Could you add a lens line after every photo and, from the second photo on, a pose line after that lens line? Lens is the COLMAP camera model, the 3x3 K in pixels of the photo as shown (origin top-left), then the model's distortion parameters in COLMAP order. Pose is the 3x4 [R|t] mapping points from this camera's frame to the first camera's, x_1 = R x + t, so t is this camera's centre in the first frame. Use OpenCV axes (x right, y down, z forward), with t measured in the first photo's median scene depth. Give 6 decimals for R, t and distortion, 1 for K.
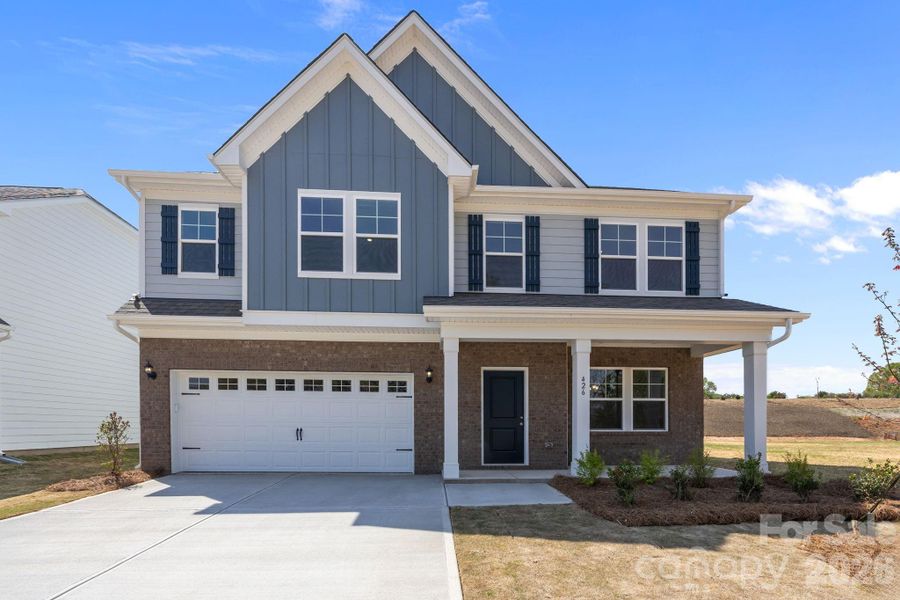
lens RADIAL K [[386.5, 0, 450.0], [0, 386.5, 430.2], [0, 0, 1]] dist [-0.000073, 0.000079]
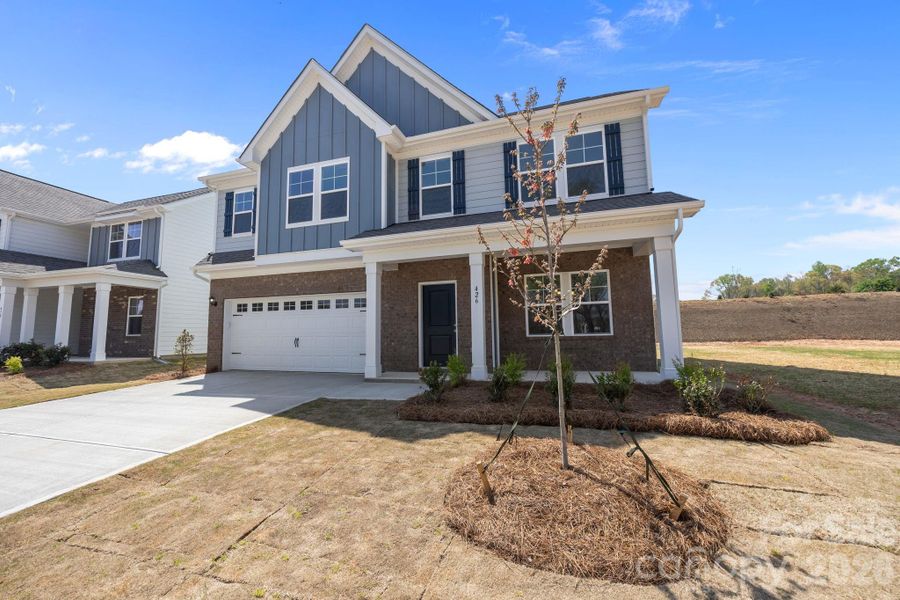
lens RADIAL K [[362.9, 0, 446.4], [0, 362.9, 301.4], [0, 0, 1]] dist [0.001188, 0.000126]
pose [[0.932795, -0.051287, -0.356740, 0.555353], [0.015357, 0.994580, -0.102833, 0.006547], [0.360081, 0.090444, 0.928527, 0.017306]]
